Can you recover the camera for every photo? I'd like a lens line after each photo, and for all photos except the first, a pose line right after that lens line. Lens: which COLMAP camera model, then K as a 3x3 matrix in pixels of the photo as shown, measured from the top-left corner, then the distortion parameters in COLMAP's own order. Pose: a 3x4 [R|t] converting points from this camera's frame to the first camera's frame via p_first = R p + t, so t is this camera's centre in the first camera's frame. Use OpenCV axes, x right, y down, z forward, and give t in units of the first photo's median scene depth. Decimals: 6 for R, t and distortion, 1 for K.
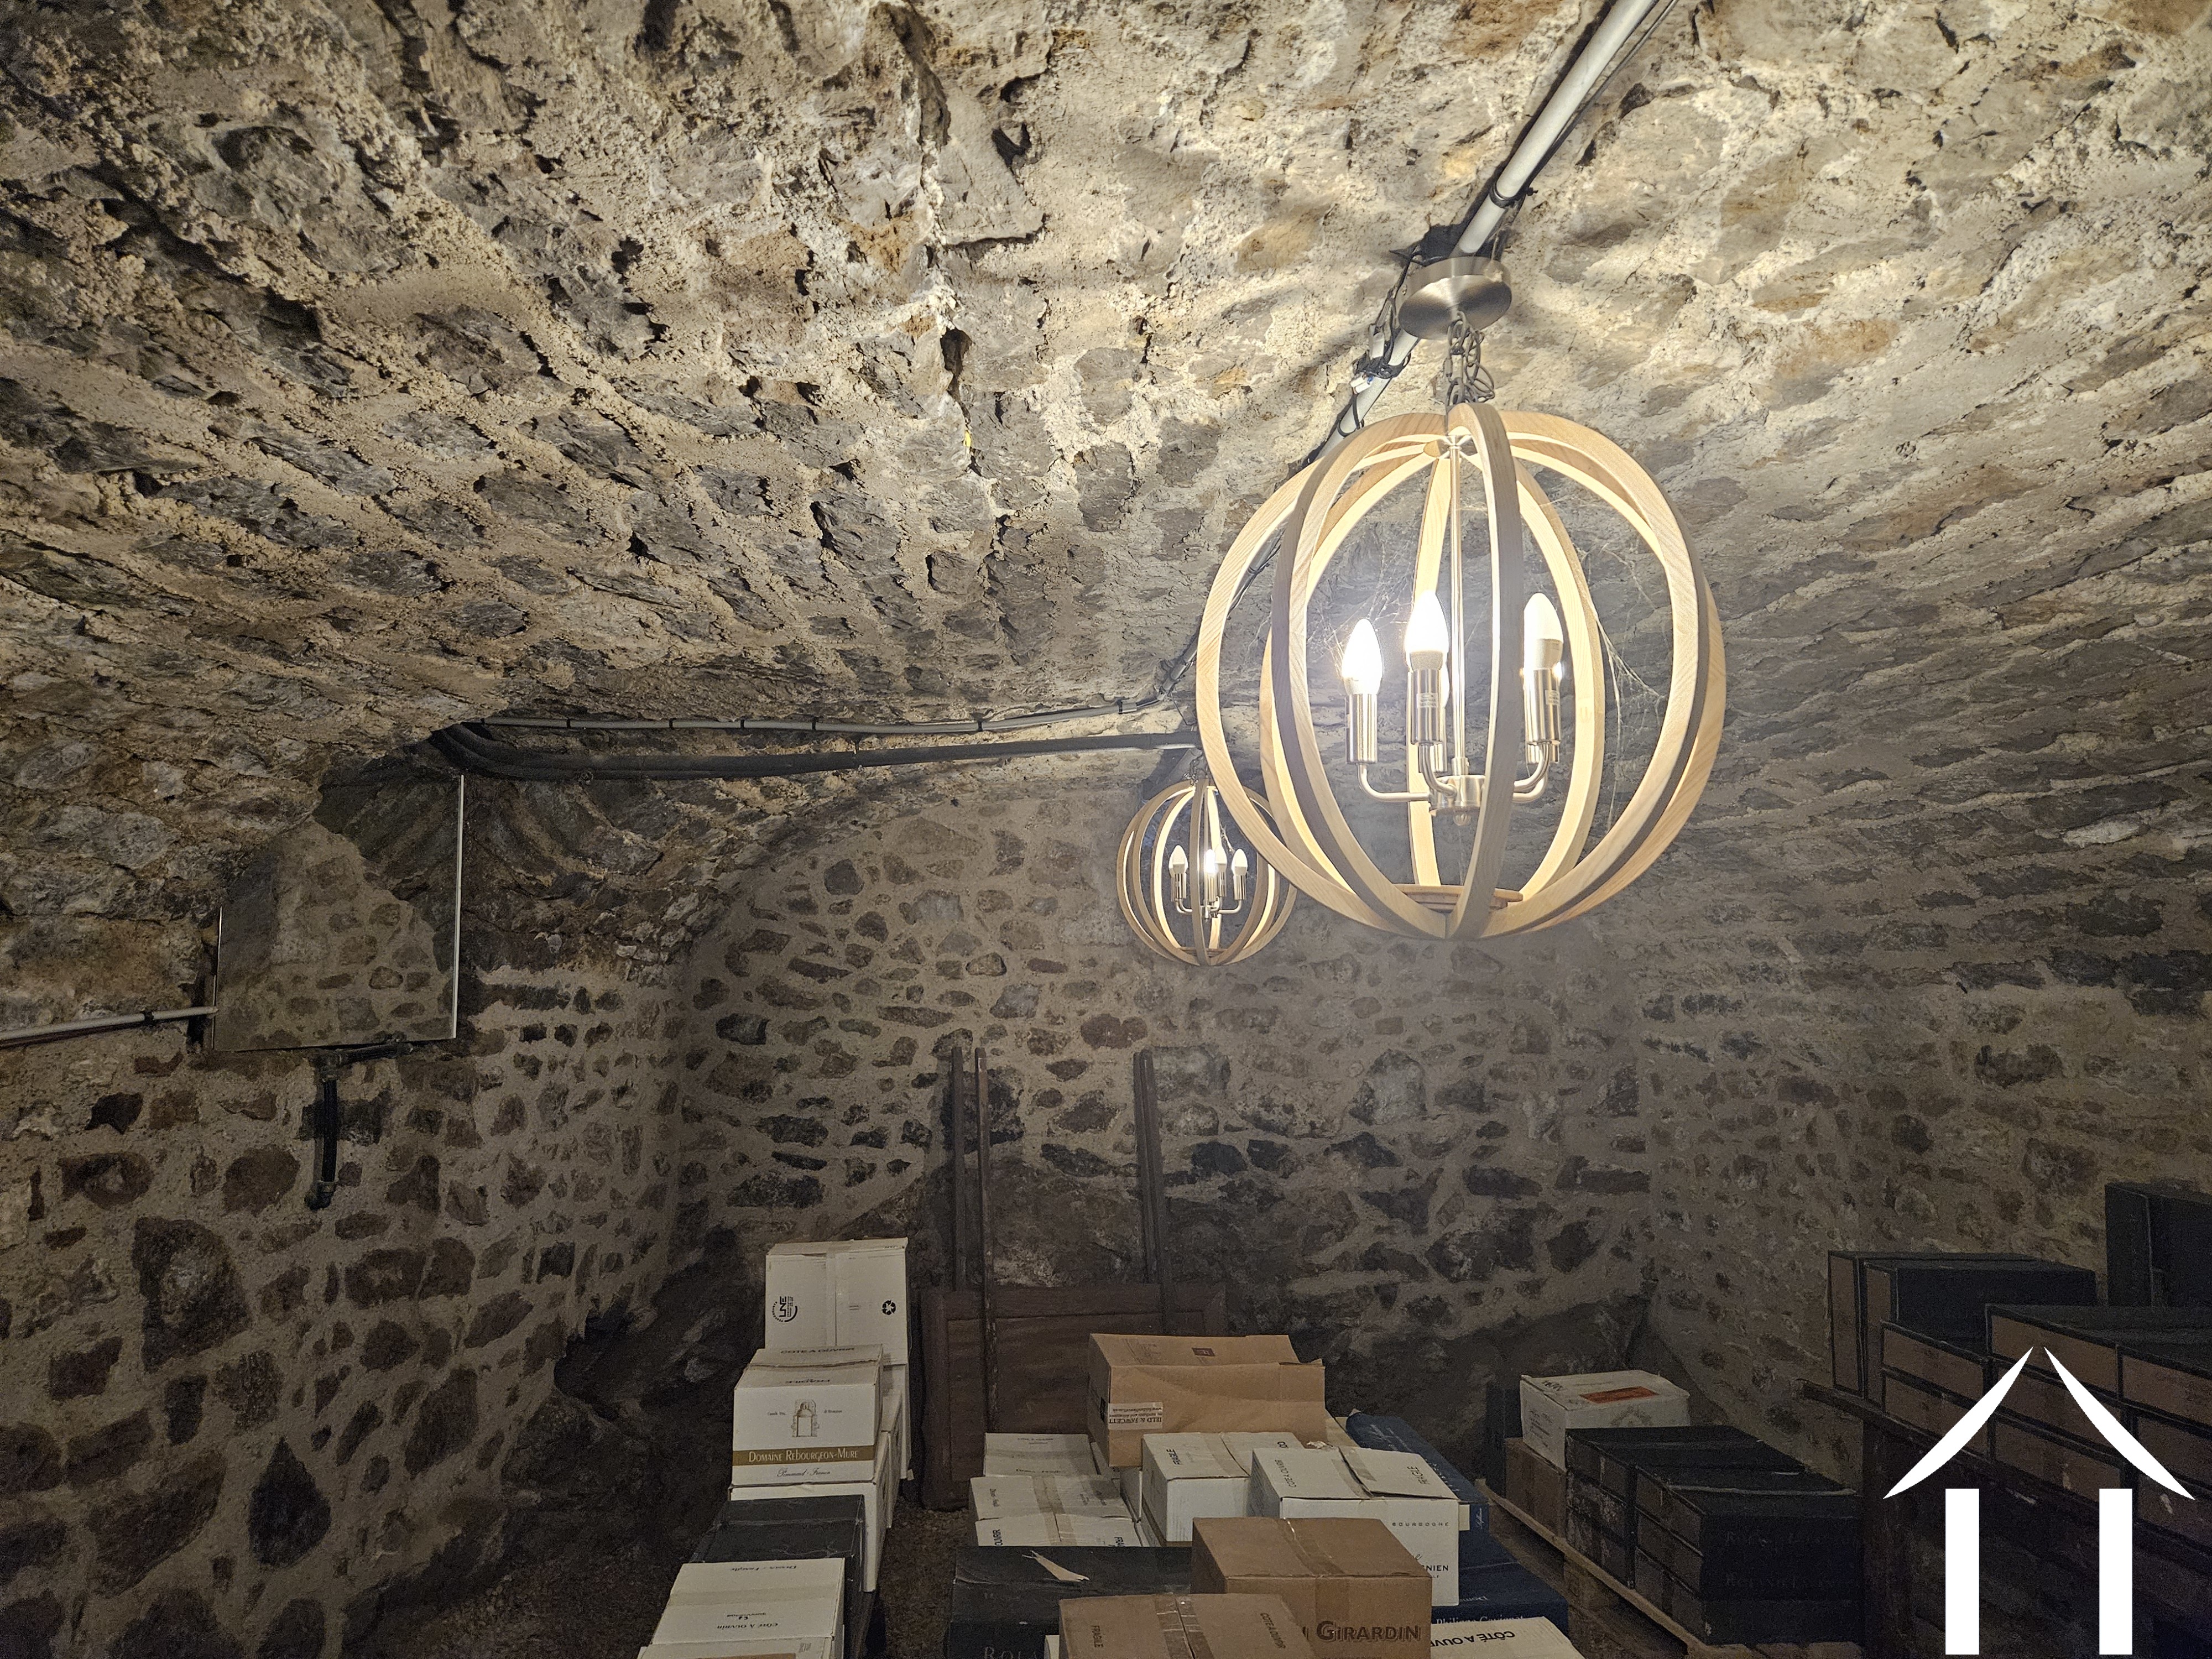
lens RADIAL K [[1491.9, 0, 1113.3], [0, 1491.9, 814.7], [0, 0, 1]] dist [0.074134, -0.047226]
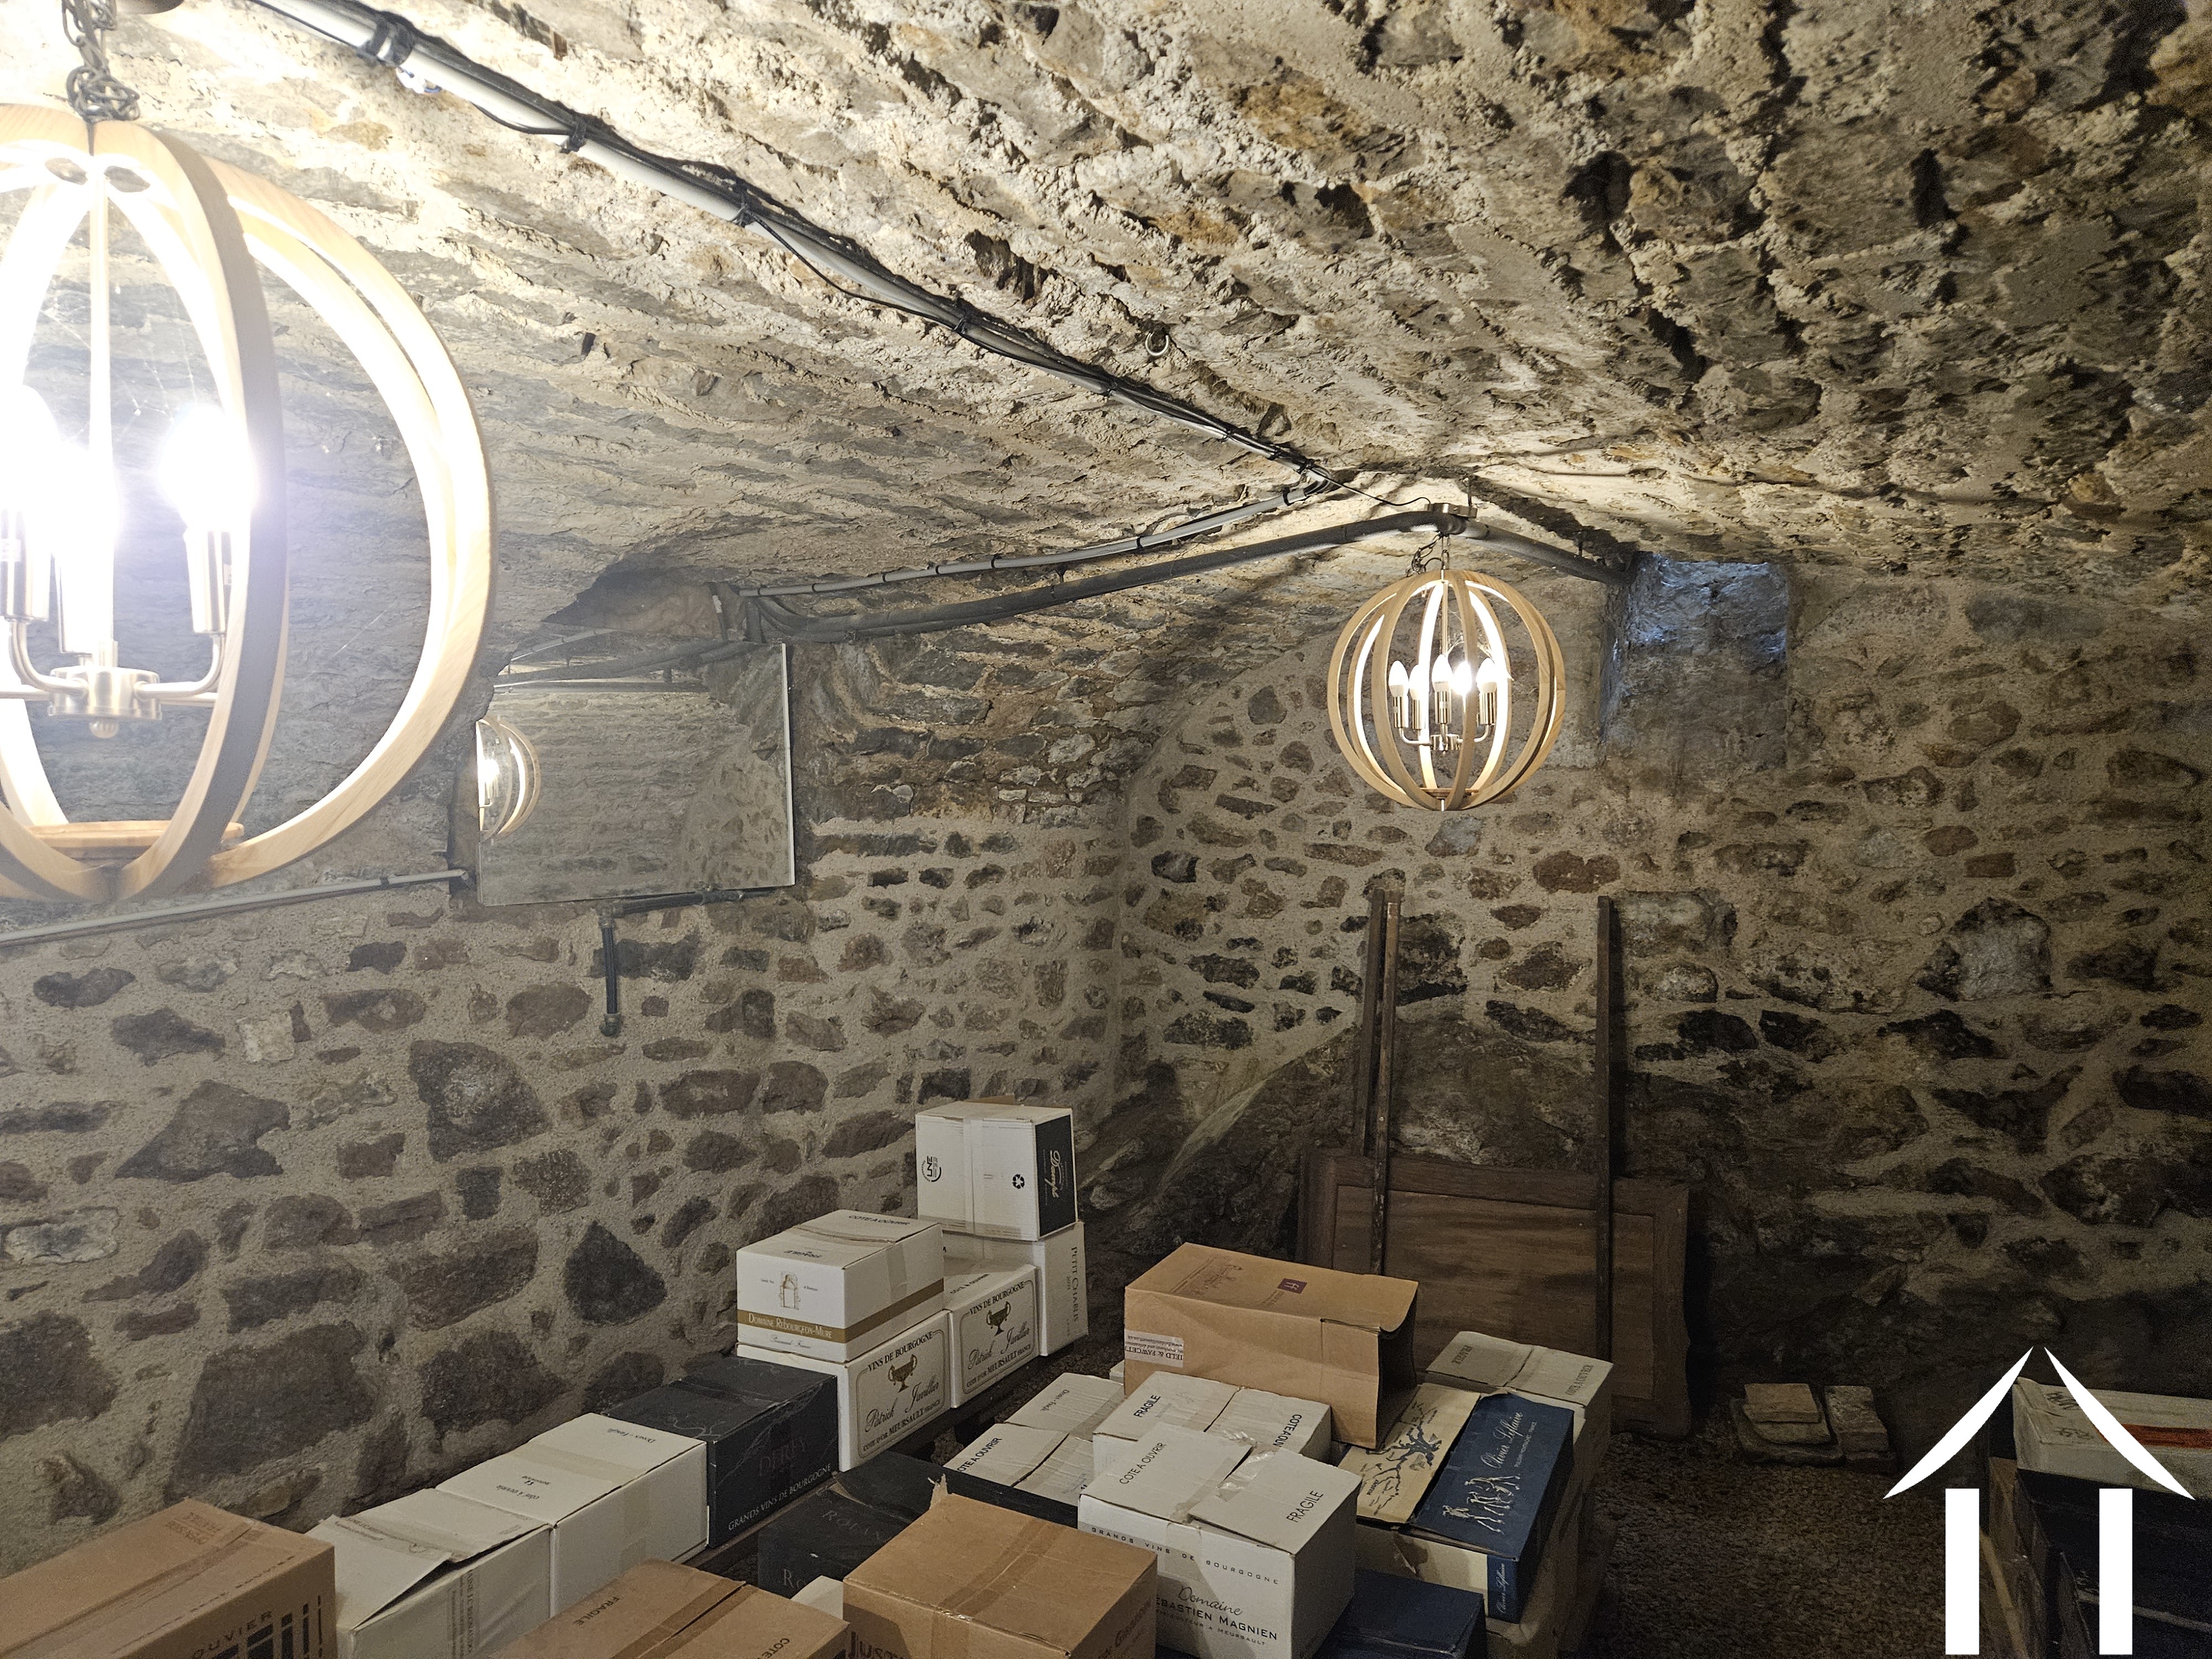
lens RADIAL K [[1491.9, 0, 1086.8], [0, 1491.9, 814.2], [0, 0, 1]] dist [0.074134, -0.047226]
pose [[0.814230, -0.014282, -0.580367, 0.294336], [0.090889, 0.990506, 0.103137, 0.003239], [0.573384, -0.136726, 0.807798, 0.198131]]
